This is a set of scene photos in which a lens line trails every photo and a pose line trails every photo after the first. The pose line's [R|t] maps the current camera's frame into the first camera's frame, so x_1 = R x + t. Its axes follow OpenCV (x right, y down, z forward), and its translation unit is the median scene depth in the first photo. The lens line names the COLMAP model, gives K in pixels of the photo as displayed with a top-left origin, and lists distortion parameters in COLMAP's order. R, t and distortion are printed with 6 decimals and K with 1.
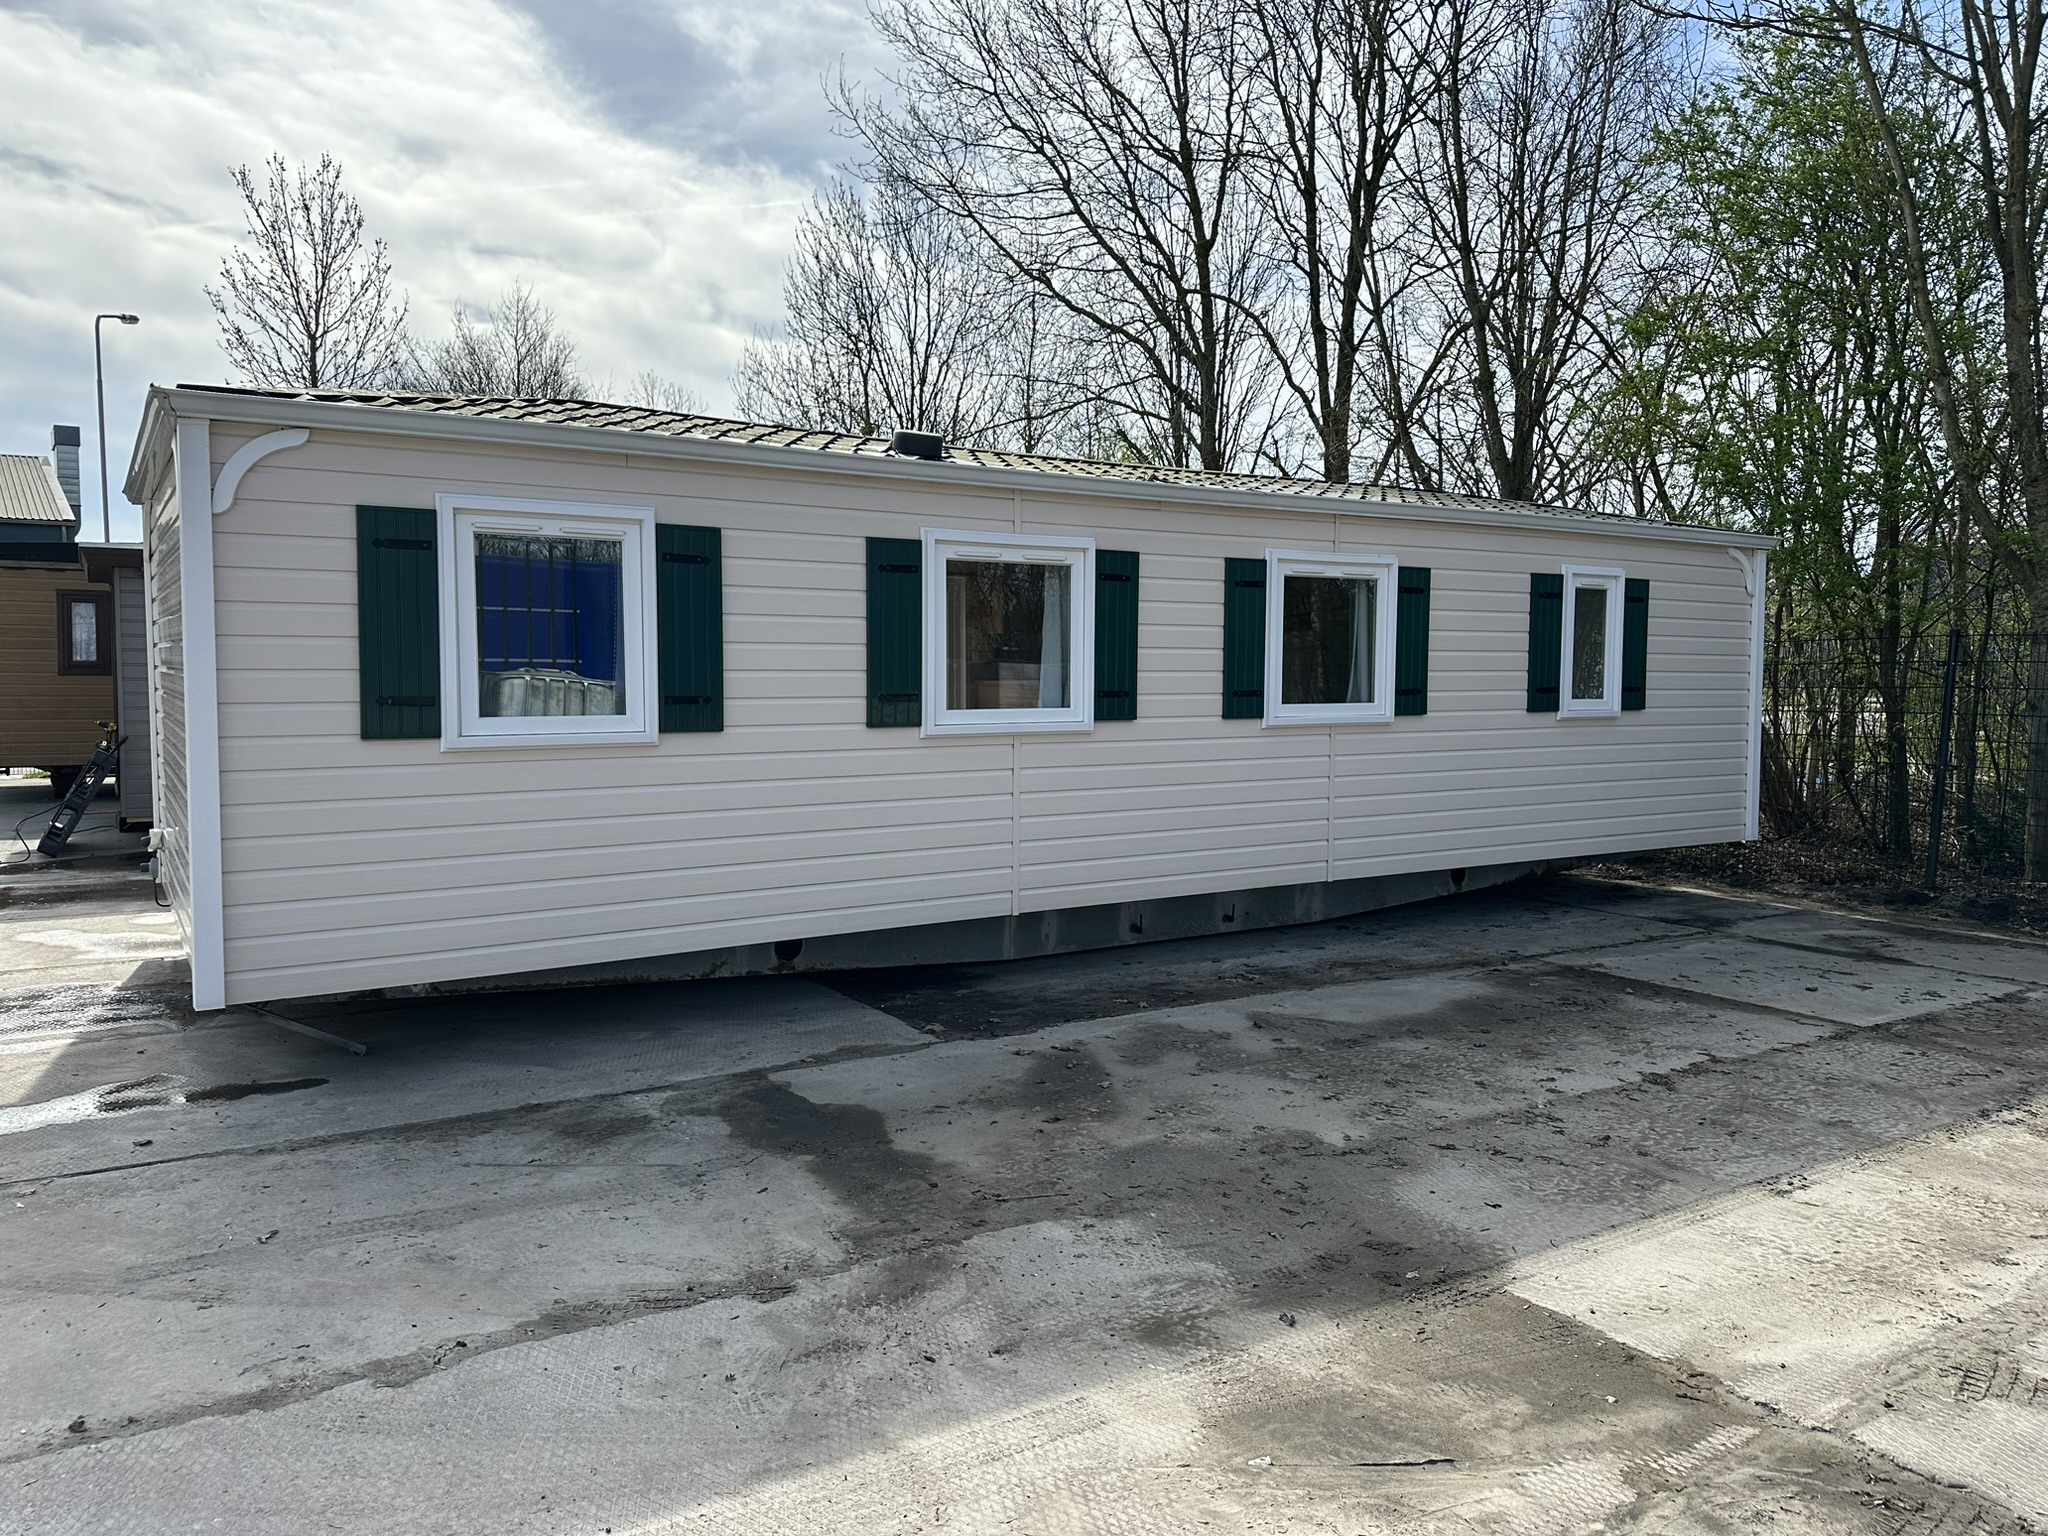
lens RADIAL K [[1436.3, 0, 1029.1], [0, 1436.3, 767.4], [0, 0, 1]] dist [0.046751, -0.052442]
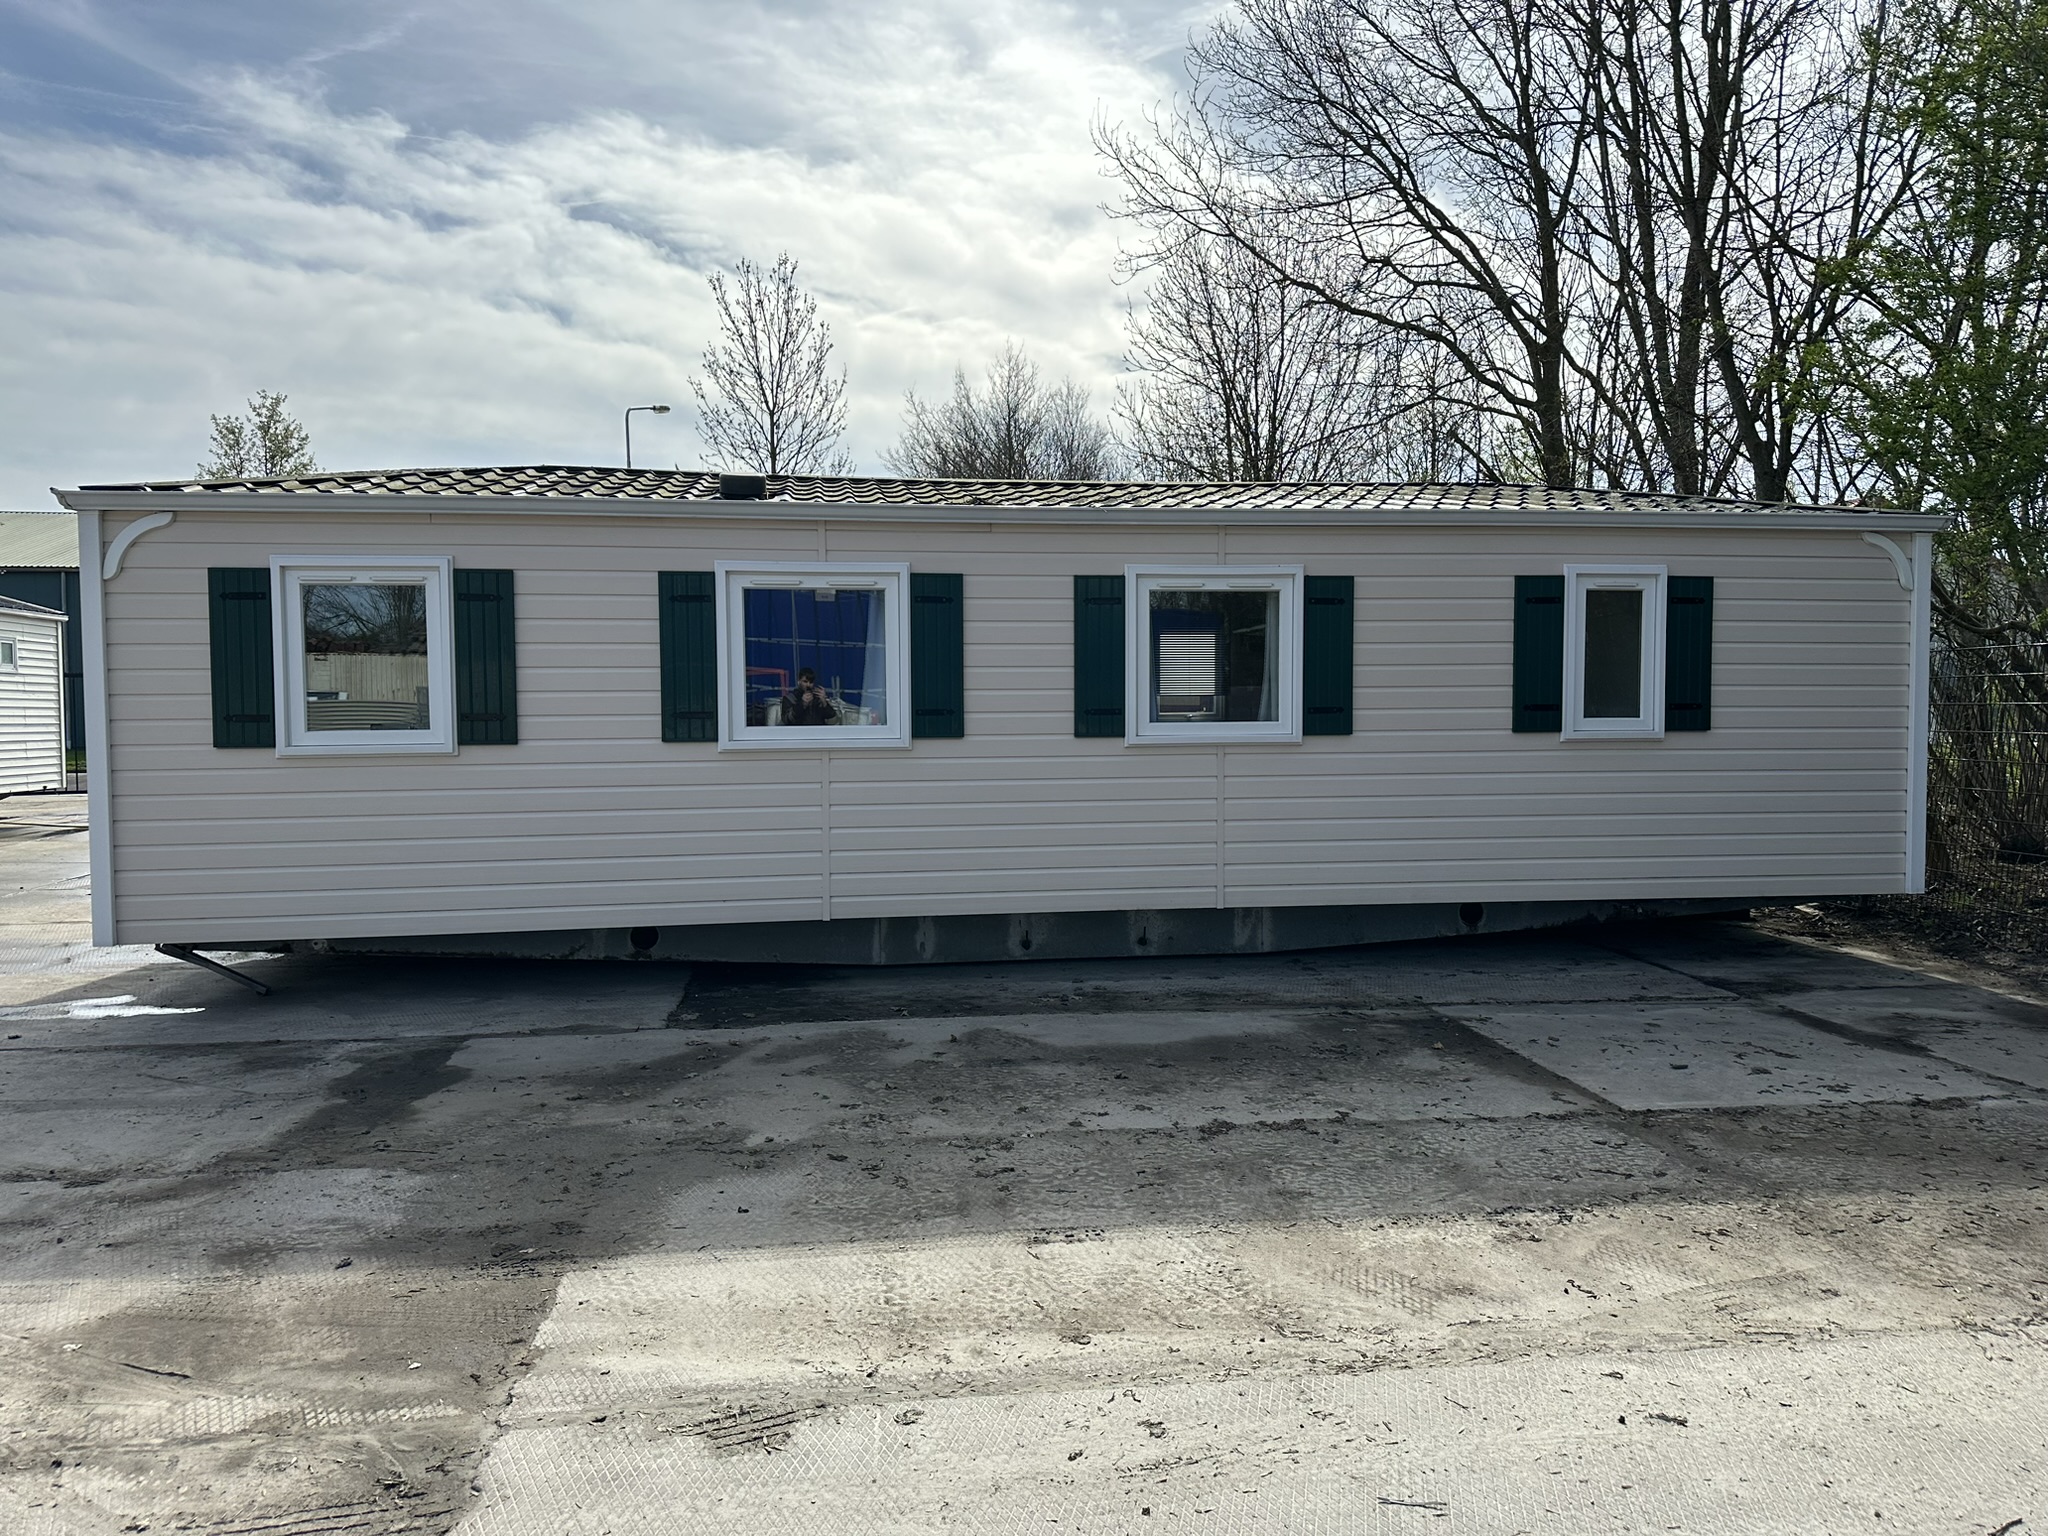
lens RADIAL K [[1436.3, 0, 1037.4], [0, 1436.3, 788.5], [0, 0, 1]] dist [0.046751, -0.052442]
pose [[0.908929, 0.018759, -0.416528, 0.741781], [-0.018867, 0.999815, 0.003859, -0.002219], [0.416524, 0.004351, 0.909114, 0.127160]]
